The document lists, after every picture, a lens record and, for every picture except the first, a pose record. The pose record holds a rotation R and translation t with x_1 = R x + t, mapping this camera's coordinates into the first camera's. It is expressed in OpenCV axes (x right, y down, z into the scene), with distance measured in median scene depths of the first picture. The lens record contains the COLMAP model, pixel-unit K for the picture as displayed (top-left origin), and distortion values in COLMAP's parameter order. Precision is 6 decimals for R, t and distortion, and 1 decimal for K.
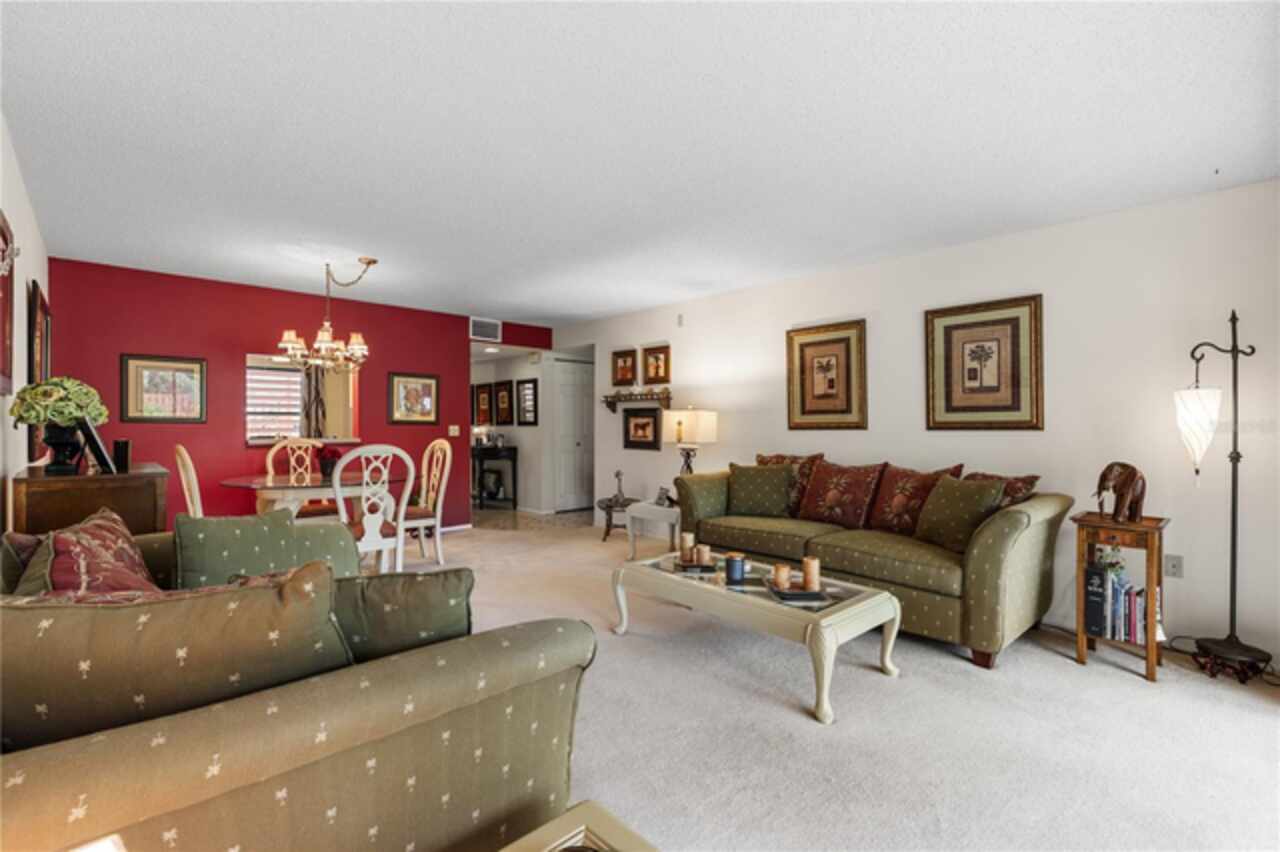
lens RADIAL K [[578.0, 0, 632.1], [0, 578.0, 420.9], [0, 0, 1]] dist [0.011439, -0.004758]
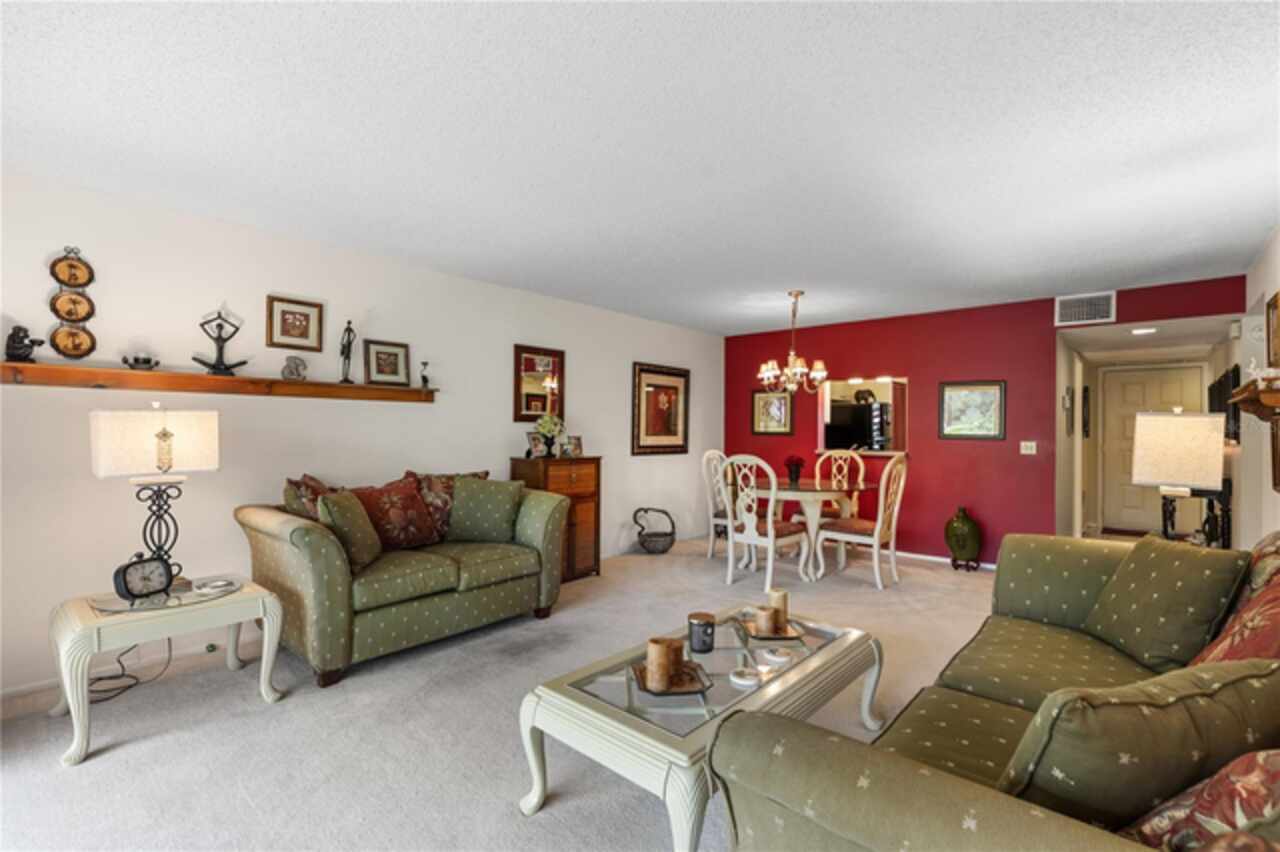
lens RADIAL K [[578.0, 0, 642.1], [0, 578.0, 428.5], [0, 0, 1]] dist [0.011439, -0.004758]
pose [[0.103140, -0.005688, -0.994651, 0.595797], [-0.002788, 0.999978, -0.006008, -0.004360], [0.994663, 0.003393, 0.103122, 0.554021]]
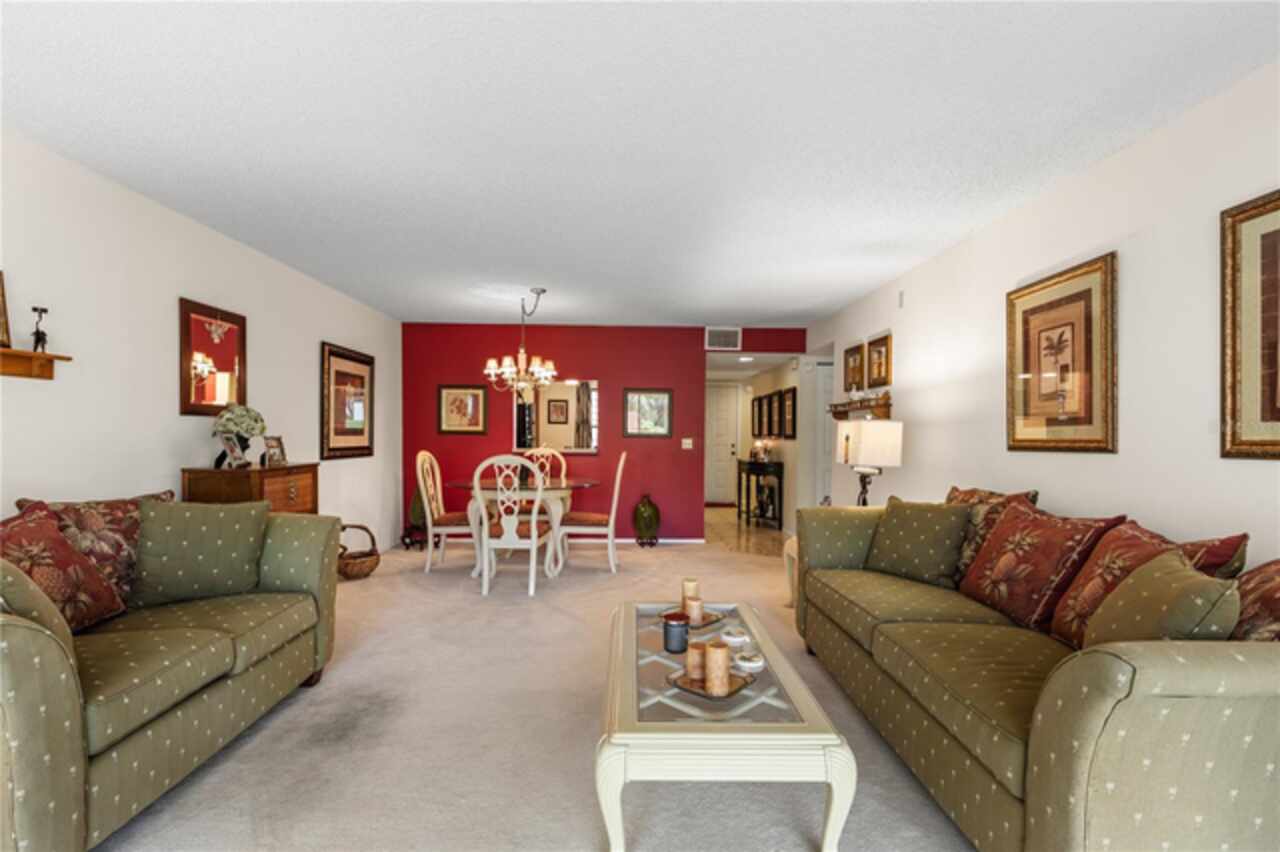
lens RADIAL K [[578.0, 0, 638.9], [0, 578.0, 449.9], [0, 0, 1]] dist [0.011439, -0.004758]
pose [[0.749542, 0.022668, -0.661569, 0.408359], [-0.003621, 0.999539, 0.030147, -0.003203], [0.661947, -0.020201, 0.749278, 0.273115]]
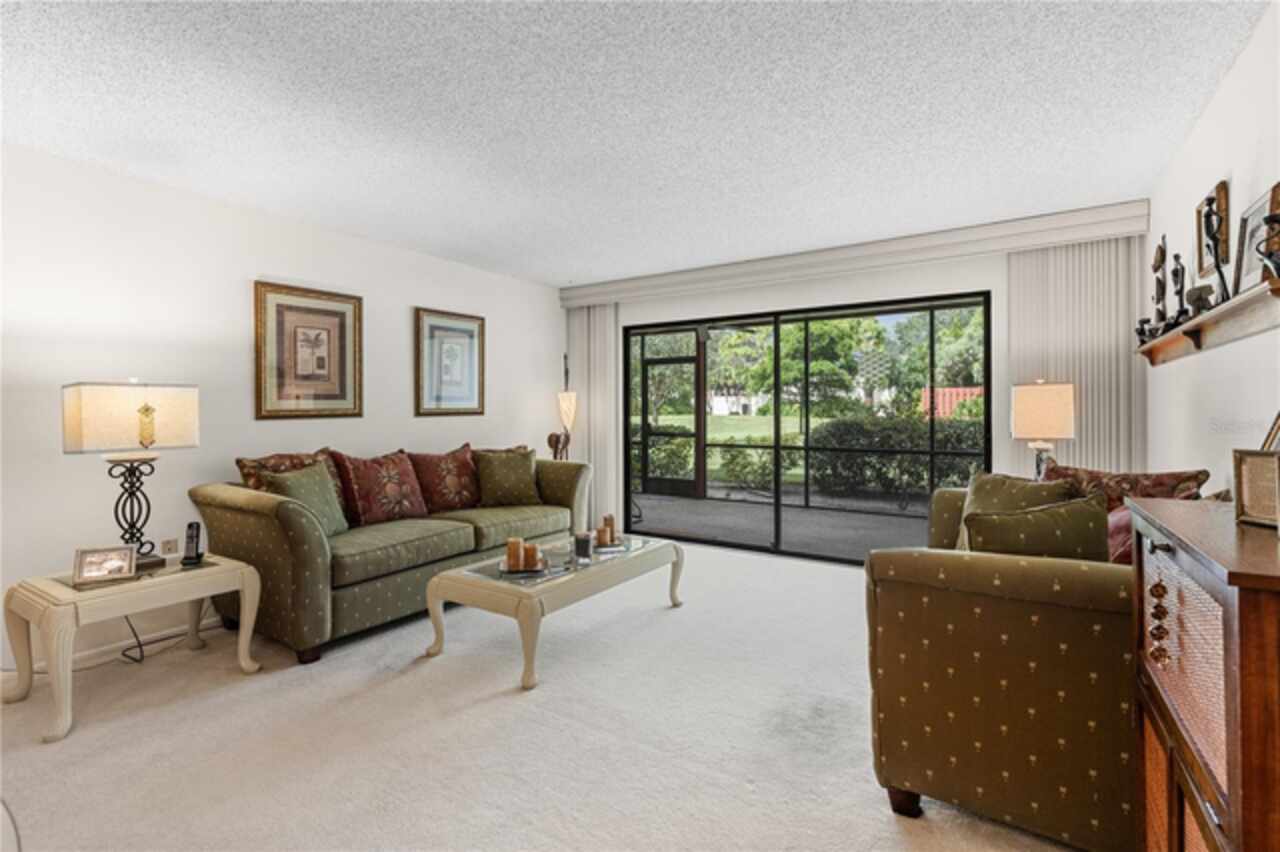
lens RADIAL K [[578.0, 0, 639.1], [0, 578.0, 417.3], [0, 0, 1]] dist [0.011439, -0.004758]
pose [[-0.244780, -0.010696, 0.969520, -0.566213], [-0.000094, 0.999939, 0.011008, 0.004340], [-0.969579, 0.002603, -0.244766, 0.755679]]
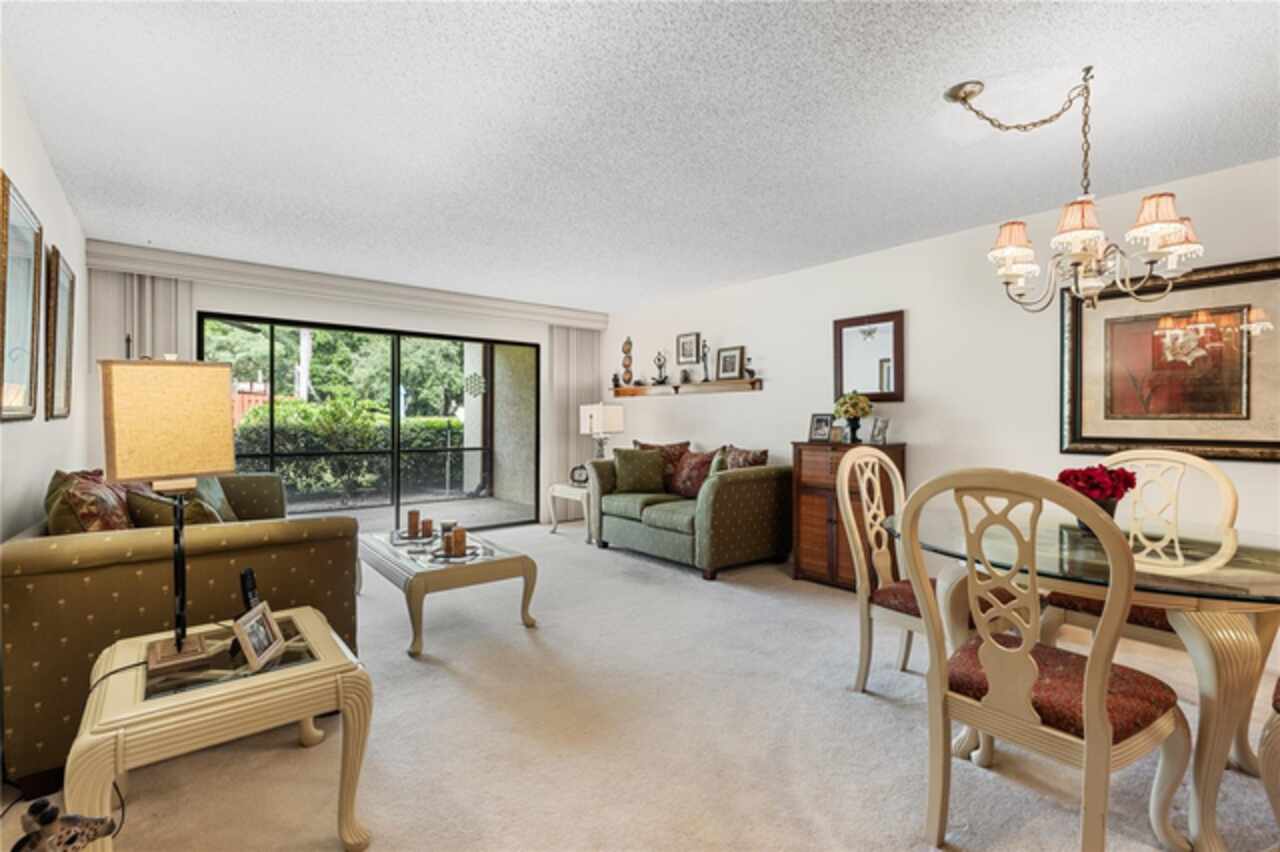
lens RADIAL K [[578.0, 0, 640.2], [0, 578.0, 426.7], [0, 0, 1]] dist [0.011439, -0.004758]
pose [[-0.997524, -0.012029, 0.069295, -0.199106], [-0.011741, 0.999921, 0.004557, 0.016687], [-0.069344, 0.003733, -0.997586, 1.420890]]
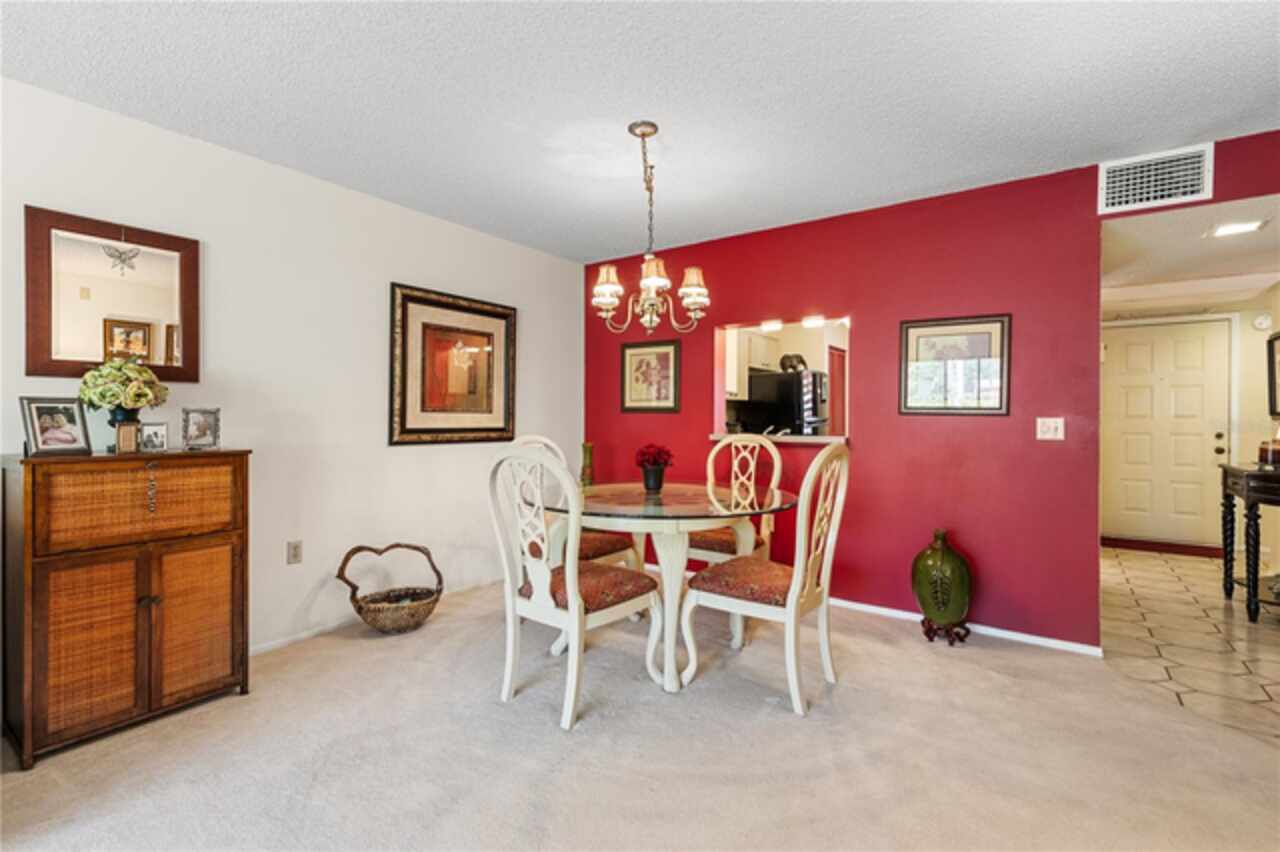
lens RADIAL K [[578.0, 0, 646.0], [0, 578.0, 419.3], [0, 0, 1]] dist [0.011439, -0.004758]
pose [[0.199659, 0.001249, -0.979865, 0.108378], [-0.000347, 0.999999, 0.001204, 0.013042], [0.979865, 0.000099, 0.199660, 0.836093]]
